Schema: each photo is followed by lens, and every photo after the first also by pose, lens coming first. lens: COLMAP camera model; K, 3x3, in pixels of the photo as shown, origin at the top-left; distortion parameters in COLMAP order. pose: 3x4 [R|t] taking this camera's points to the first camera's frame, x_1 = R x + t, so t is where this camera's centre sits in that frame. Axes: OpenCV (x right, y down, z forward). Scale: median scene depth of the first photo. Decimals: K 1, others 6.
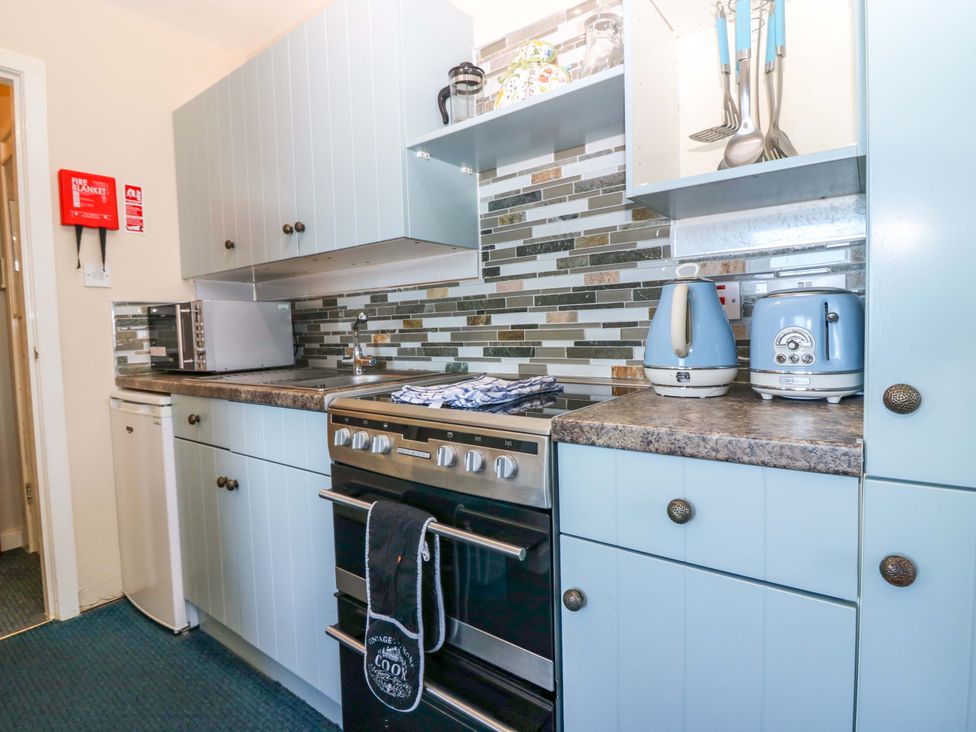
lens RADIAL K [[516.5, 0, 505.3], [0, 516.5, 353.2], [0, 0, 1]] dist [-0.000701, -0.011989]
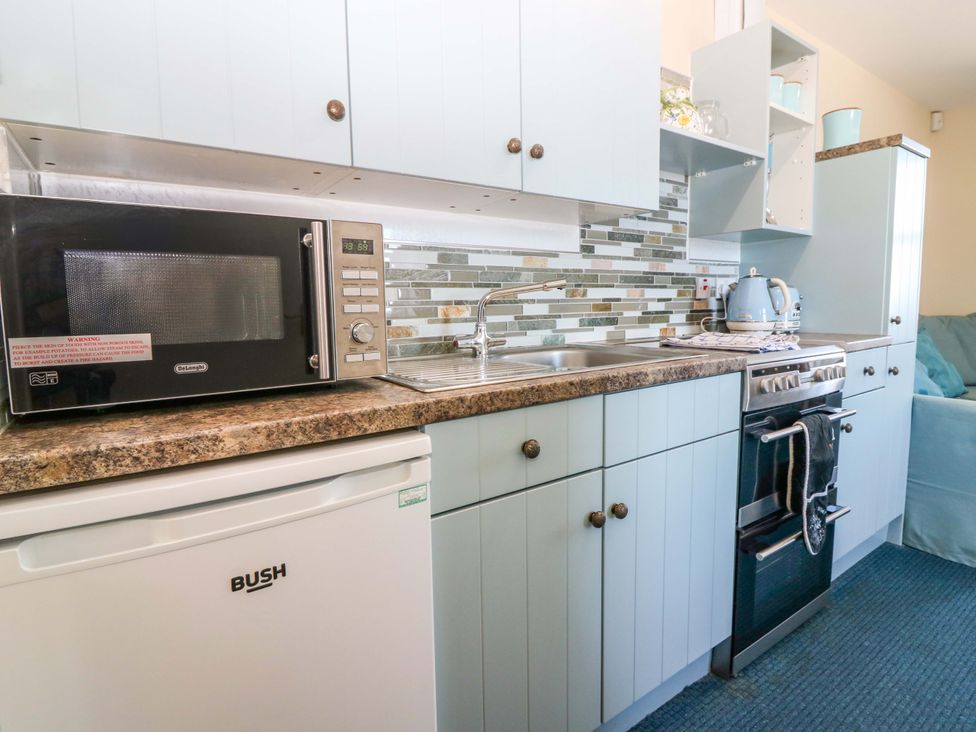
lens RADIAL K [[516.5, 0, 490.6], [0, 516.5, 354.4], [0, 0, 1]] dist [-0.000701, -0.011989]
pose [[0.300874, -0.068985, 0.951166, -1.227752], [0.053544, 0.997029, 0.055375, -0.007059], [-0.952160, 0.034268, 0.303674, 0.934567]]
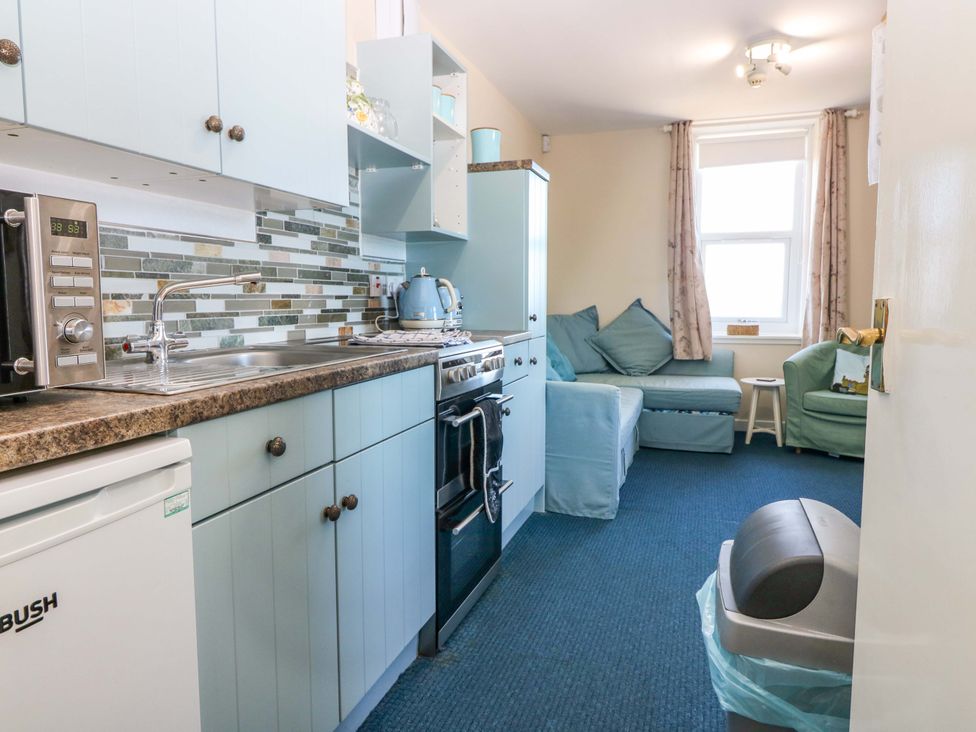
lens RADIAL K [[632.9, 0, 502.4], [0, 632.9, 354.8], [0, 0, 1]] dist [0.007416, -0.005572]
pose [[-0.337495, -0.054763, 0.939733, -1.410394], [0.055598, 0.995404, 0.077974, -0.008404], [-0.939684, 0.078563, -0.332899, 1.065374]]
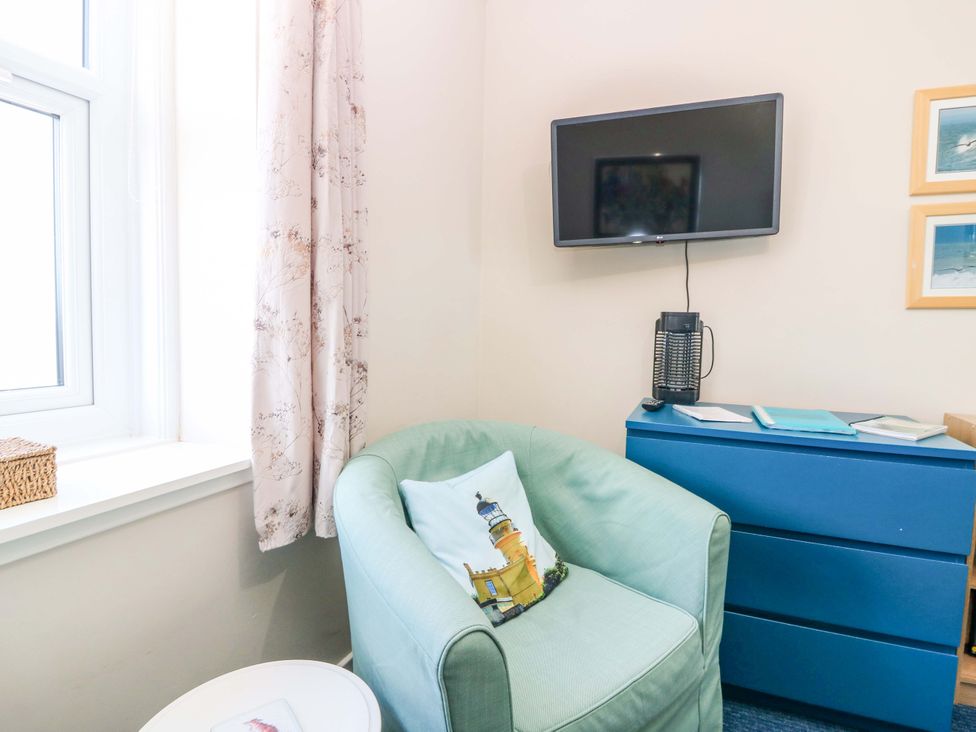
lens RADIAL K [[511.5, 0, 490.2], [0, 511.5, 356.6], [0, 0, 1]] dist [-0.010161, -0.002576]
pose [[-0.968819, 0.027075, -0.246285, 0.905694], [-0.000823, 0.993654, 0.112474, 0.010991], [0.247768, 0.109169, -0.962649, -0.651007]]
